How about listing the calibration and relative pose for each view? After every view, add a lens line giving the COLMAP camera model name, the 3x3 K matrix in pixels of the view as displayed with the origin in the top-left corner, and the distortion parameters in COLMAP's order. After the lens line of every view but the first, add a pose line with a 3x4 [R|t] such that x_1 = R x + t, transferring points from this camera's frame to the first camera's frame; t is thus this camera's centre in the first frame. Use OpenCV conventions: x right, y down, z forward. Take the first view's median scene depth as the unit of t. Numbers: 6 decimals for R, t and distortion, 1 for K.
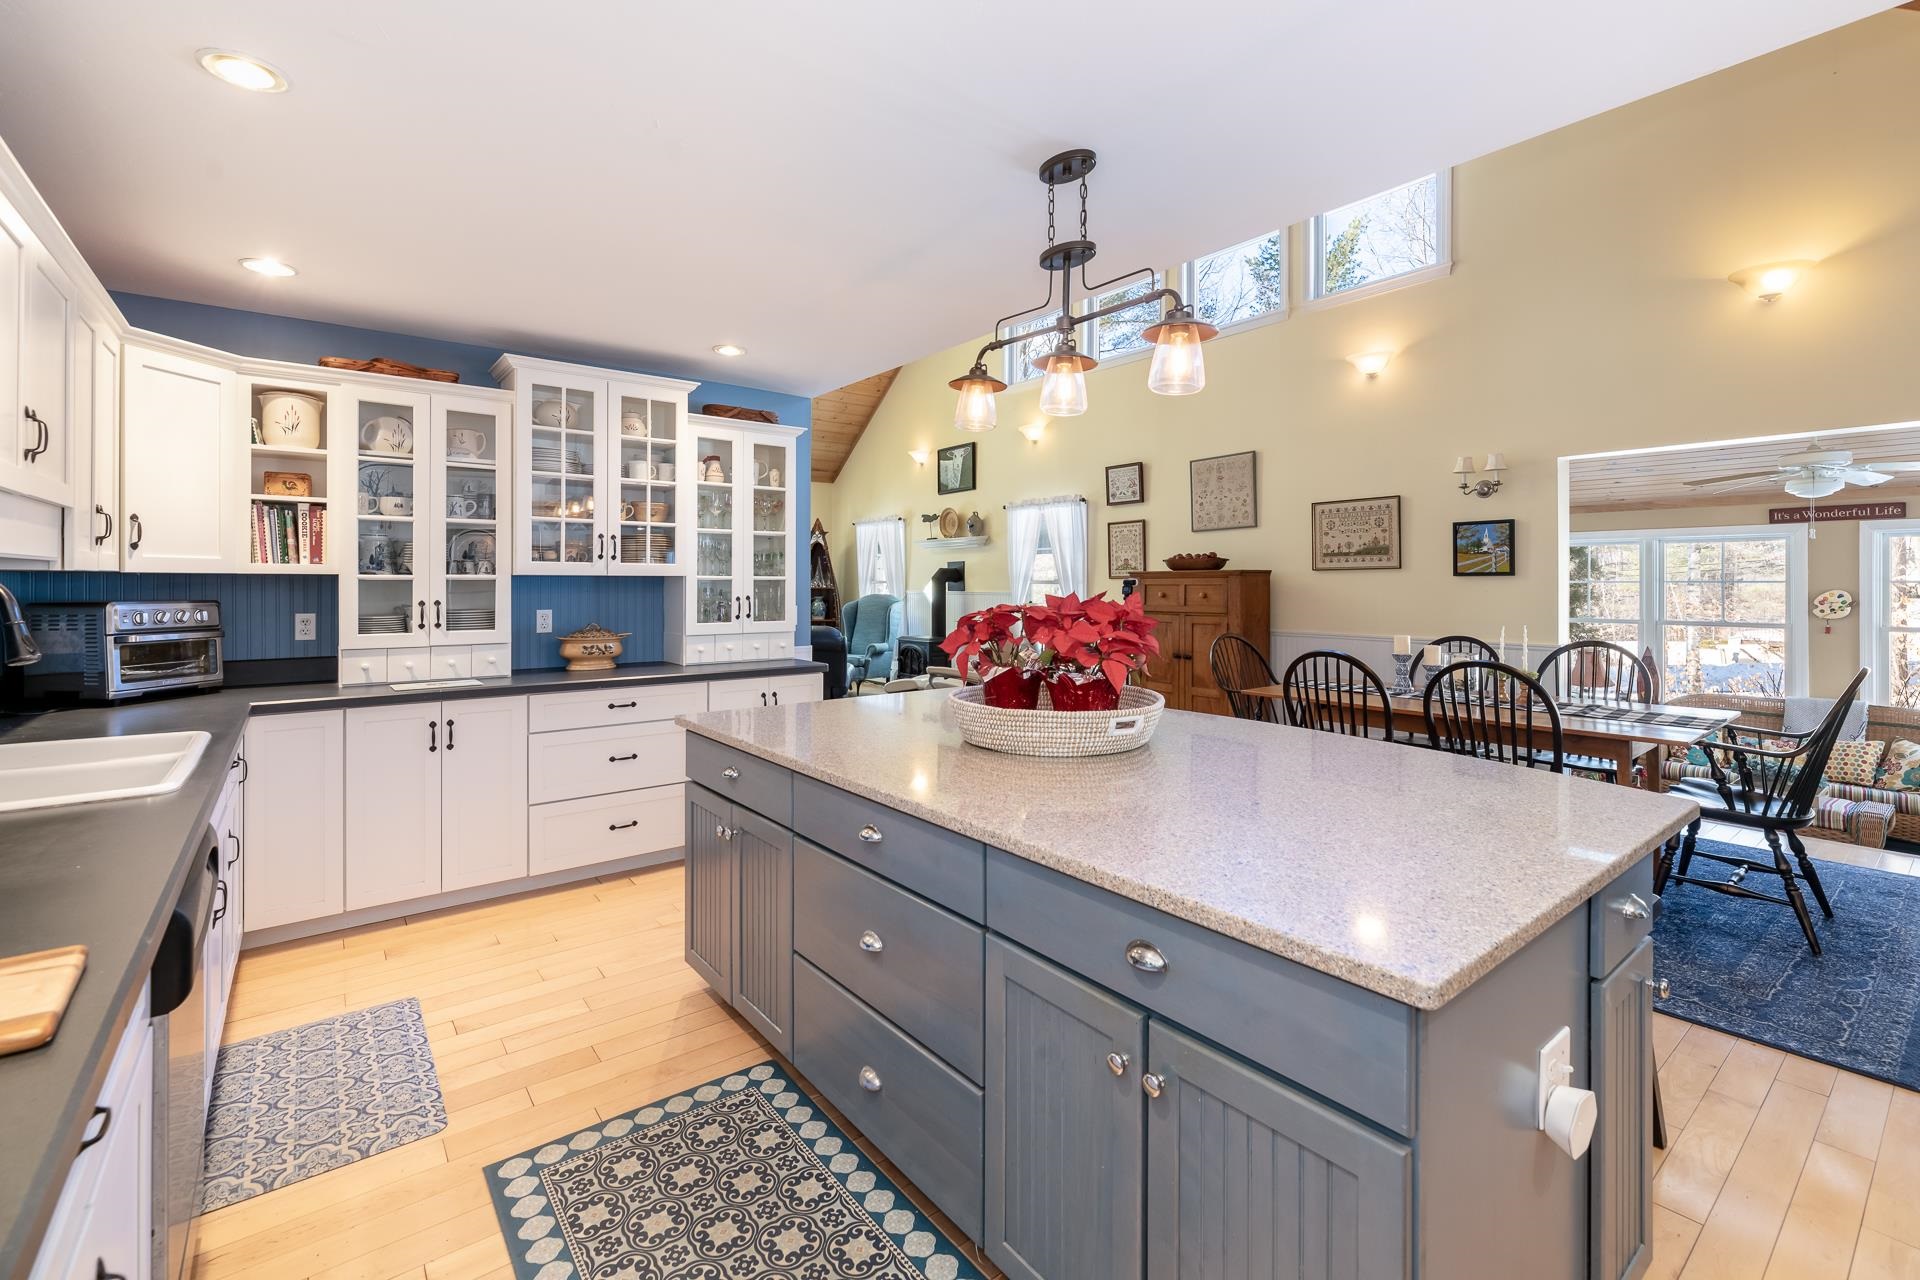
lens RADIAL K [[837.9, 0, 972.1], [0, 837.9, 583.7], [0, 0, 1]] dist [-0.000012, 0.000012]
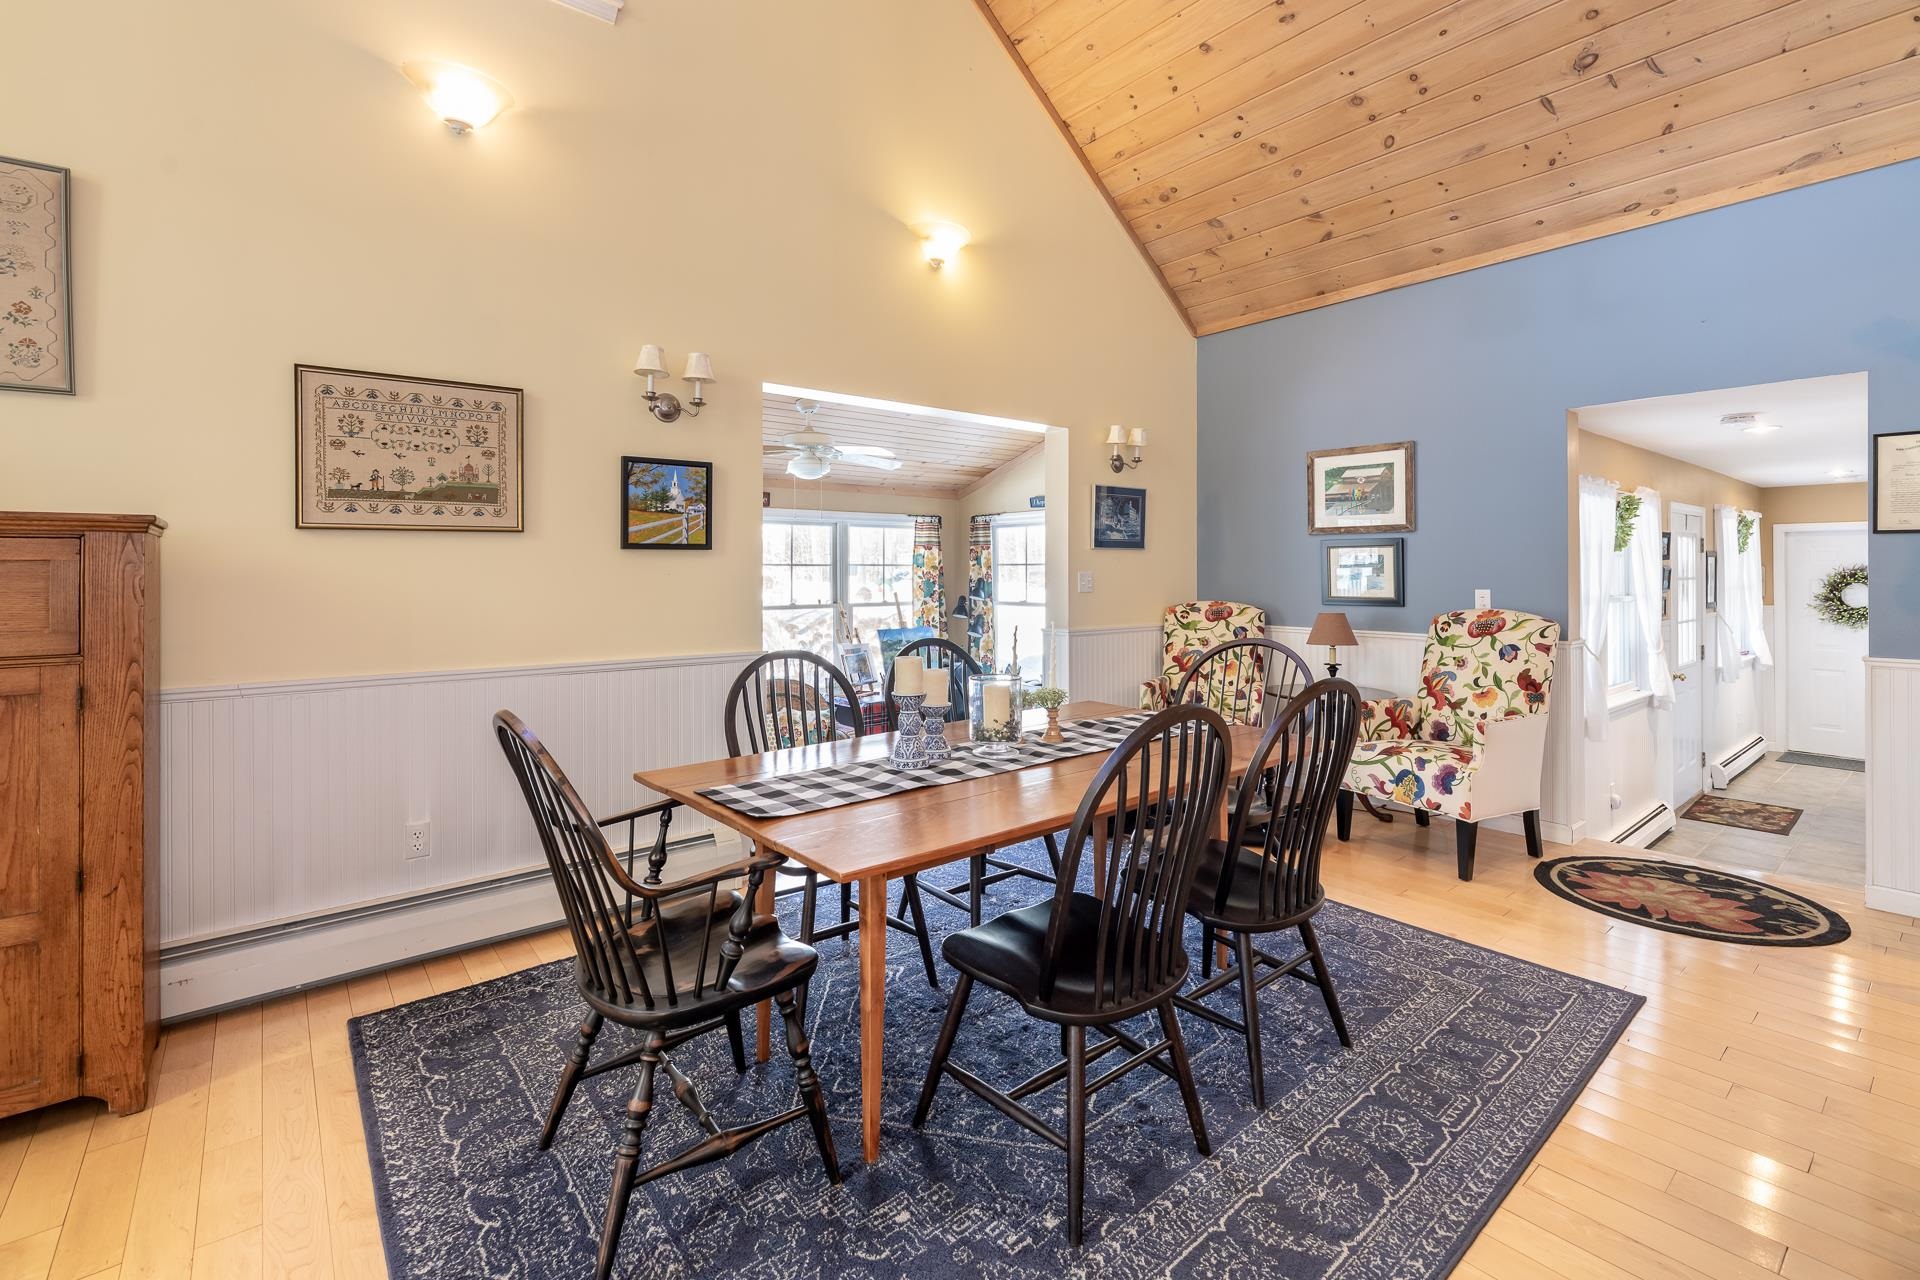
lens RADIAL K [[842.1, 0, 946.8], [0, 842.1, 565.5], [0, 0, 1]] dist [-0.000413, 0.000007]
pose [[-0.002602, 0.003427, 0.999991, -0.003704], [0.001443, 0.999993, -0.003424, 0.003573], [-0.999996, 0.001434, -0.002607, 0.600178]]
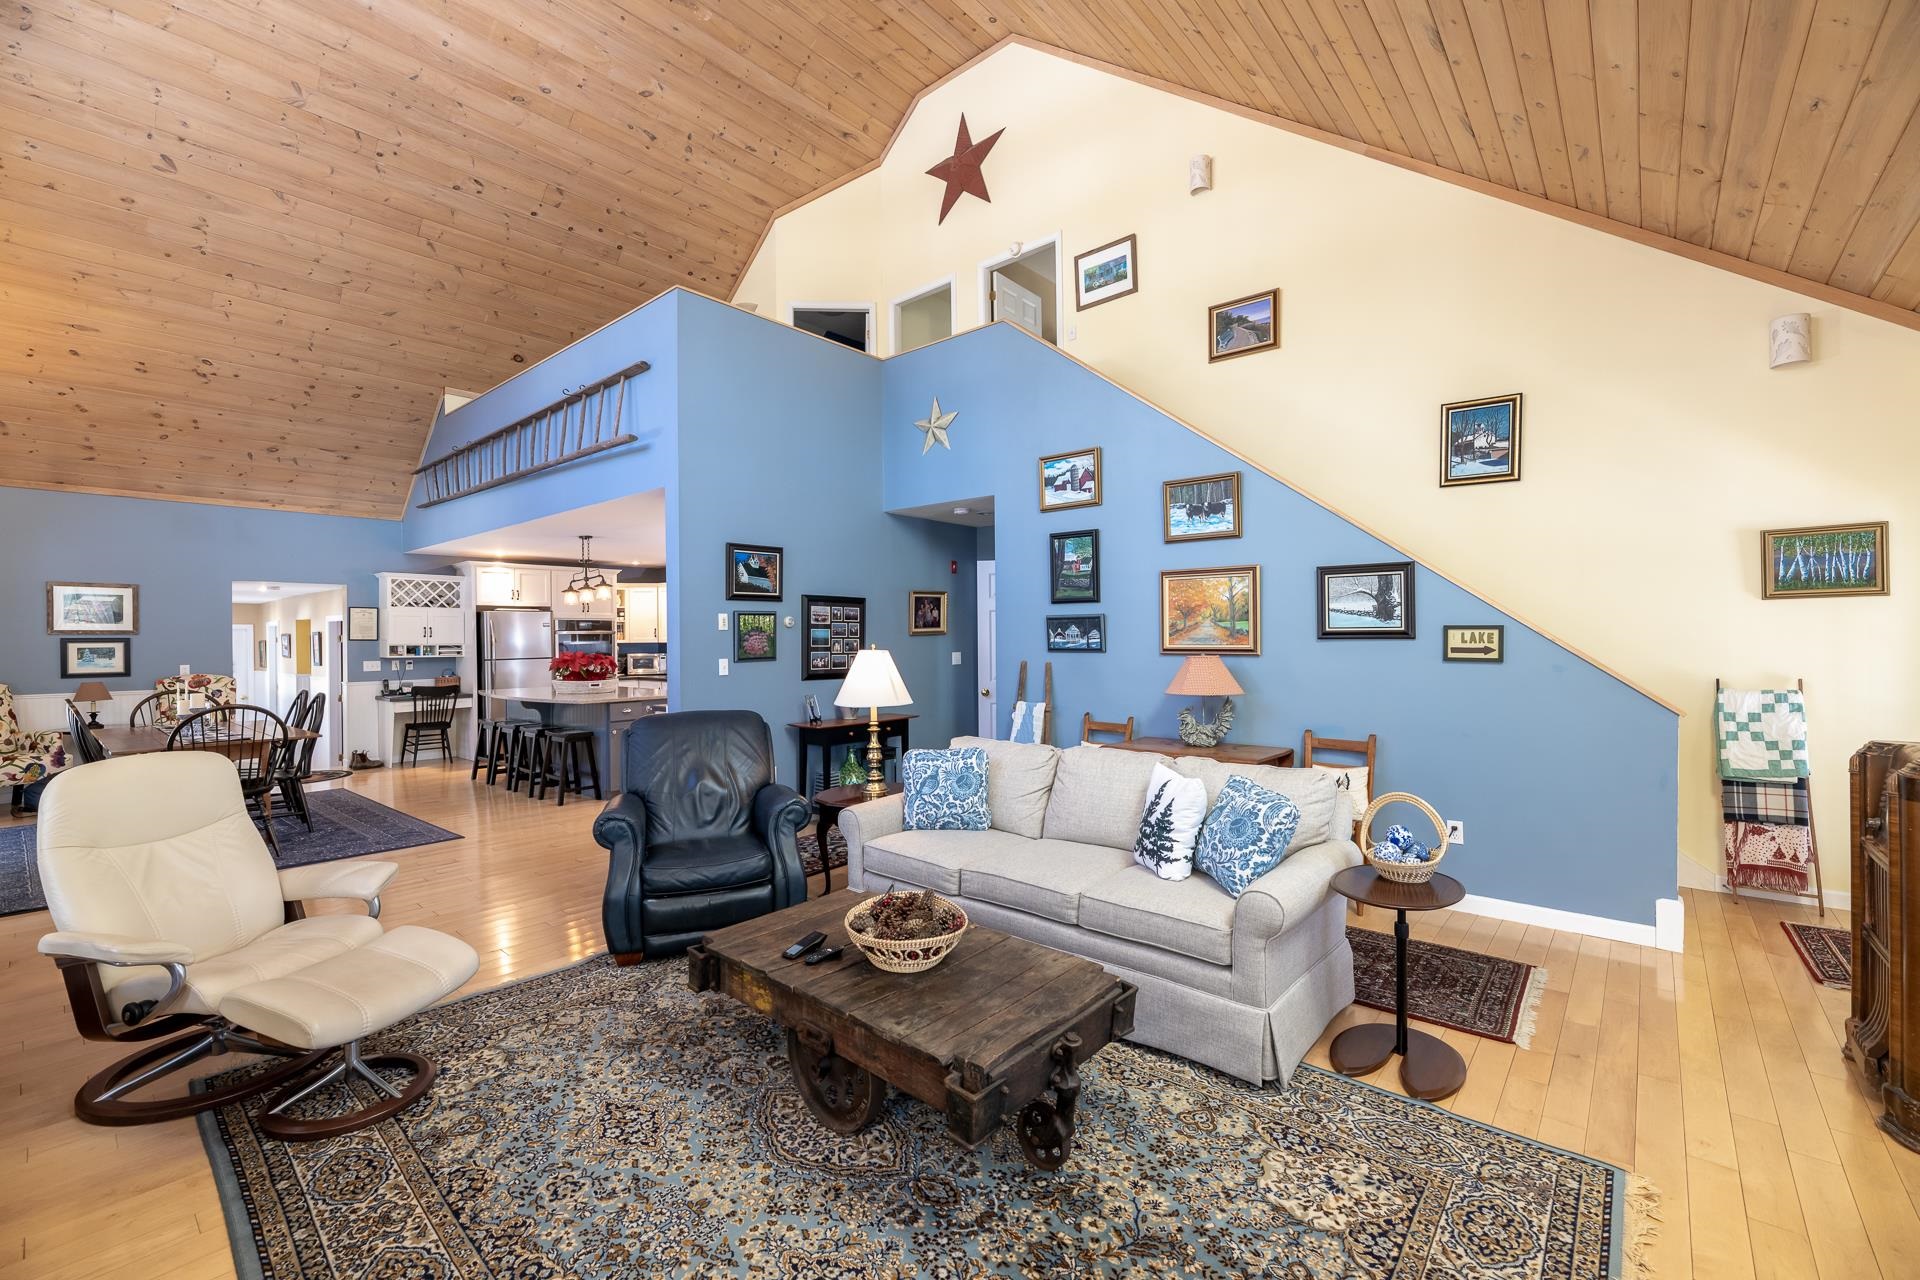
lens RADIAL K [[795.1, 0, 960.0], [0, 795.1, 640.0], [0, 0, 1]] dist [-0.001305, -0.000219]
pose [[-0.982729, 0.007730, -0.184887, -0.268650], [0.007608, 0.999970, 0.001370, -0.008993], [0.184892, -0.000060, -0.982759, 1.504112]]
